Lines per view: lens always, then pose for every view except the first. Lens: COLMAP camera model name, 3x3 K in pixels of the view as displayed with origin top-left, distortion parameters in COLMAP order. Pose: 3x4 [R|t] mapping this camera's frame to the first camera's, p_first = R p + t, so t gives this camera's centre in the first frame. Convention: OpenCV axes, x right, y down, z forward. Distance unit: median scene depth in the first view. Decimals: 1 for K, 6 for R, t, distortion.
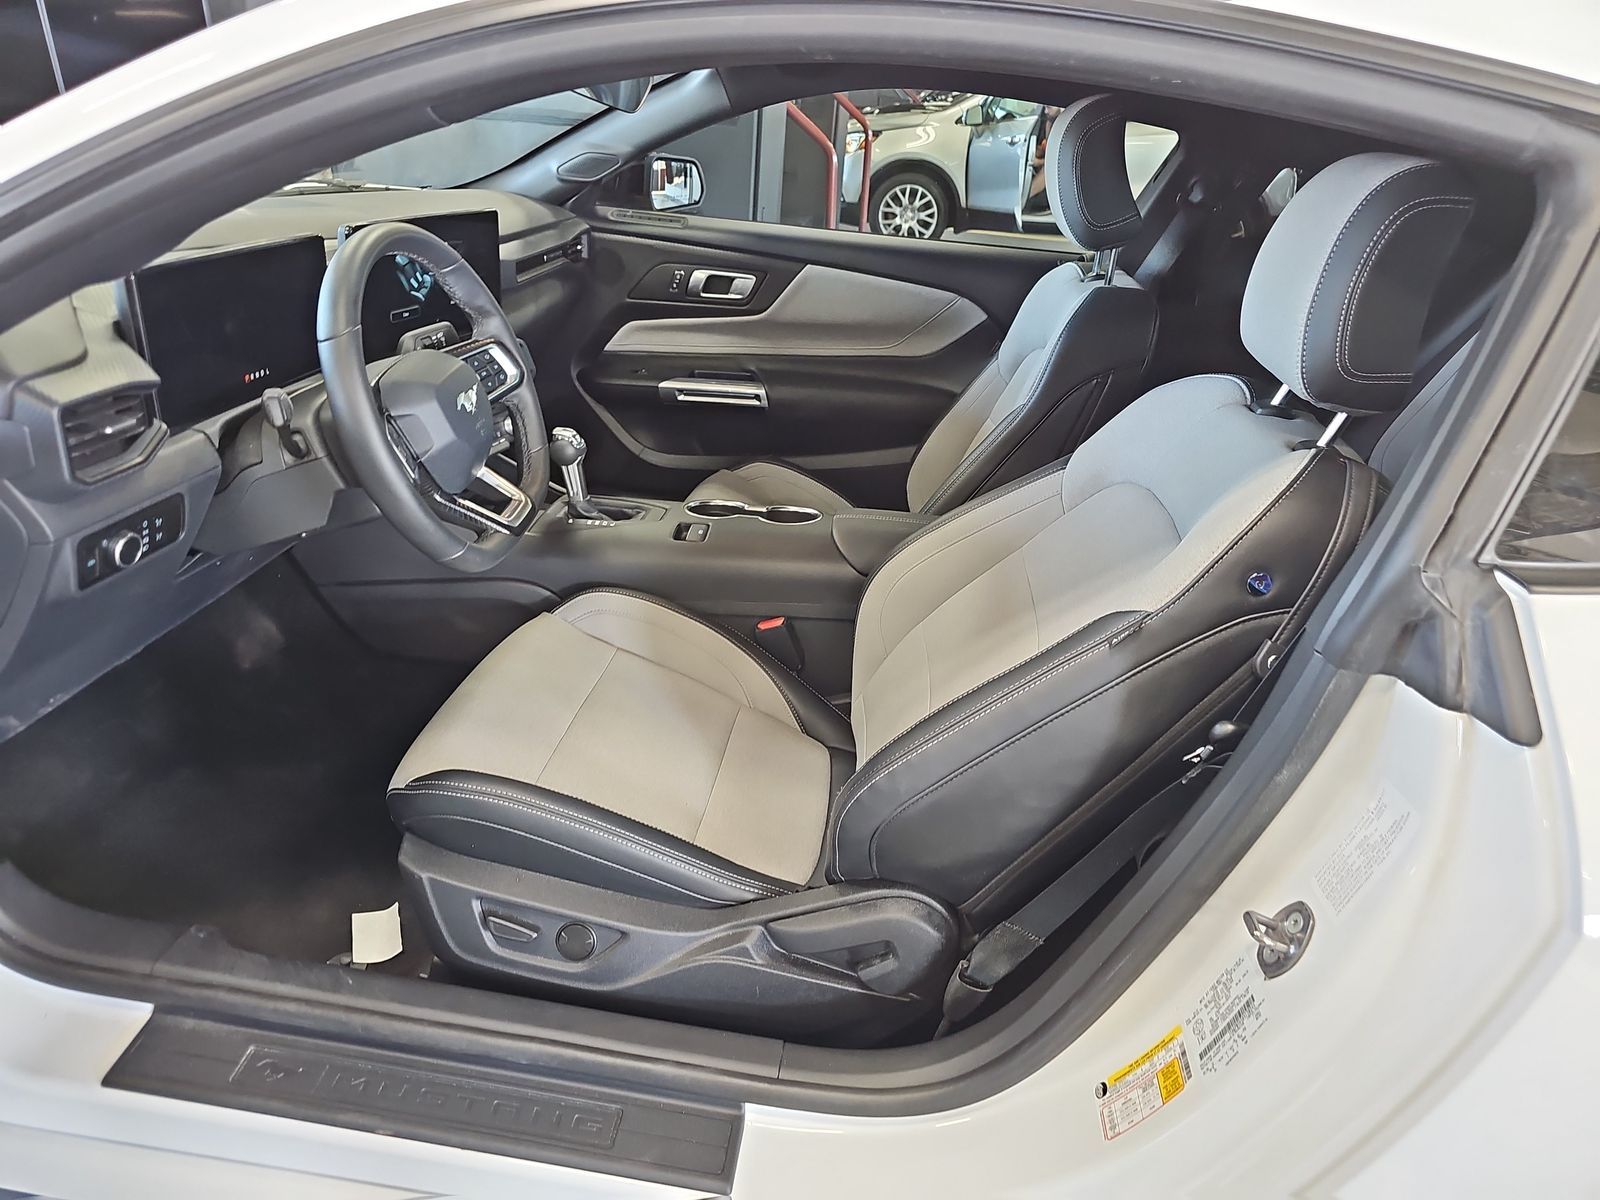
lens RADIAL K [[1056.4, 0, 808.7], [0, 1056.4, 606.6], [0, 0, 1]] dist [0.010624, -0.010701]
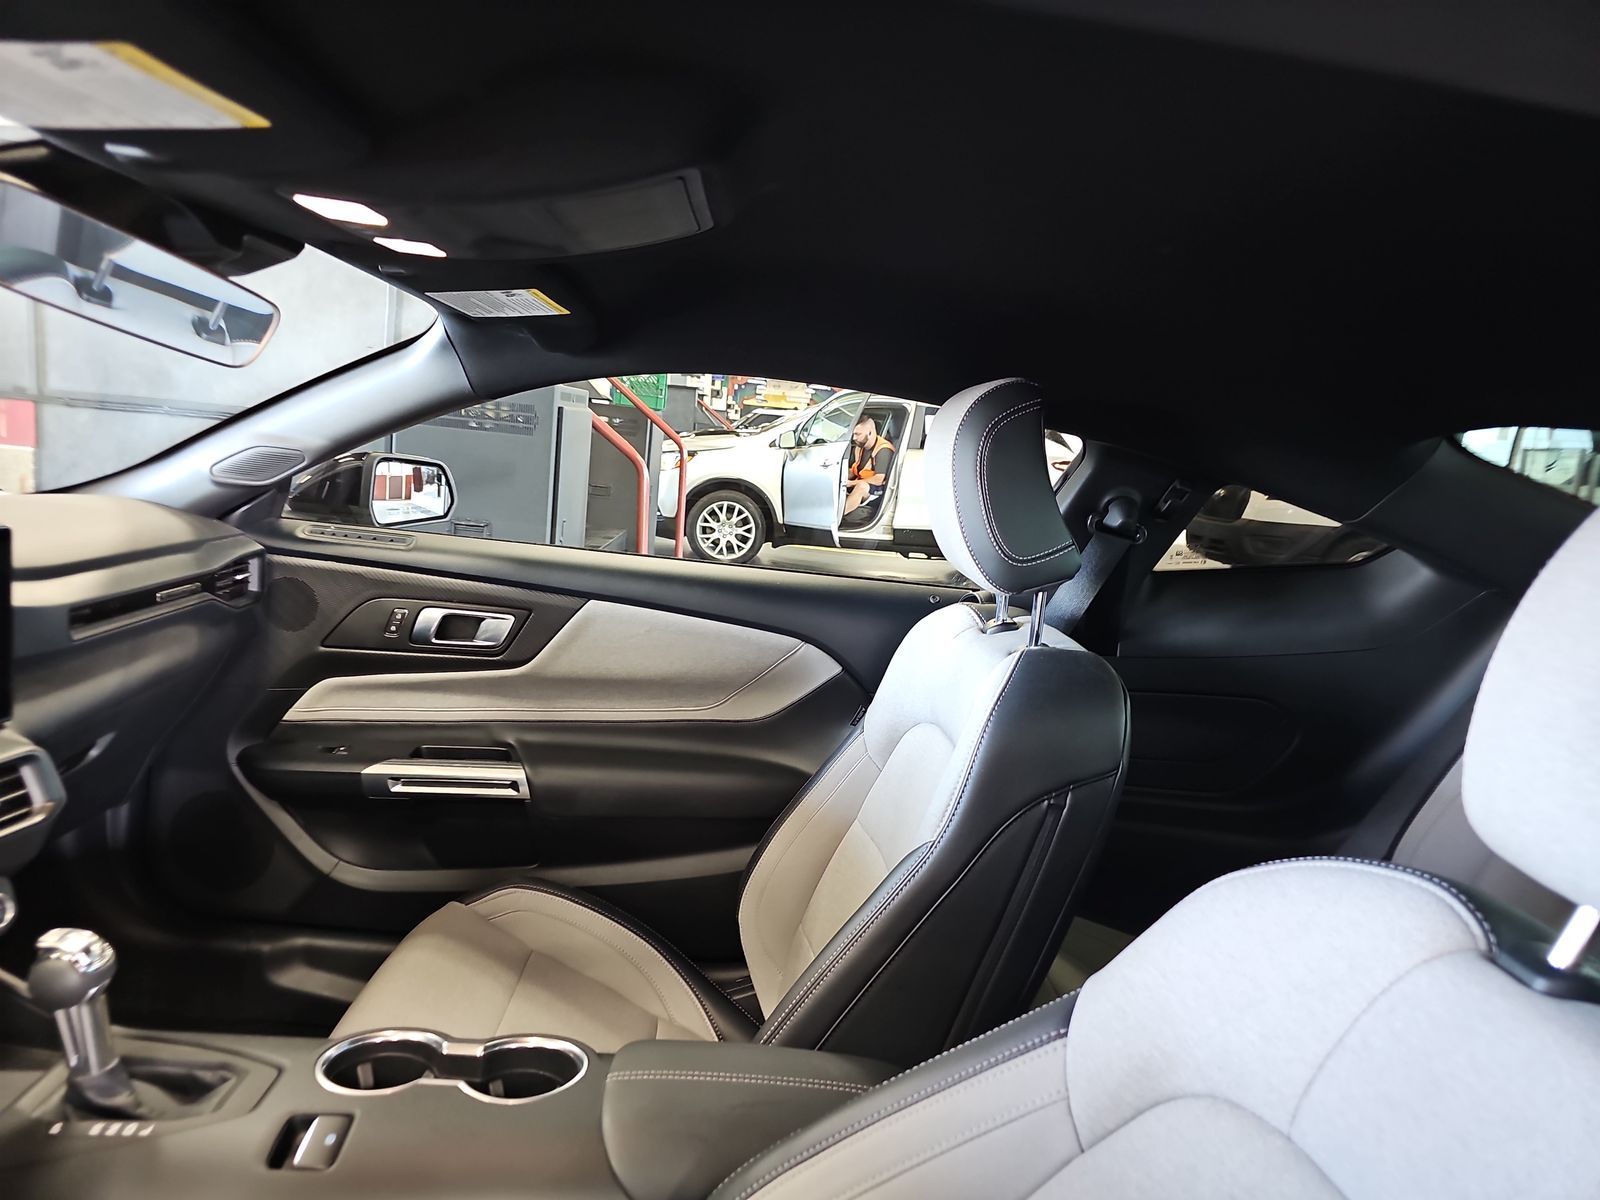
lens RADIAL K [[1056.4, 0, 802.2], [0, 1056.4, 602.1], [0, 0, 1]] dist [0.010624, -0.010701]
pose [[0.987048, 0.000727, 0.160423, 0.025612], [0.044426, 0.959644, -0.277688, -0.115497], [-0.154151, 0.281218, 0.947182, 0.297161]]
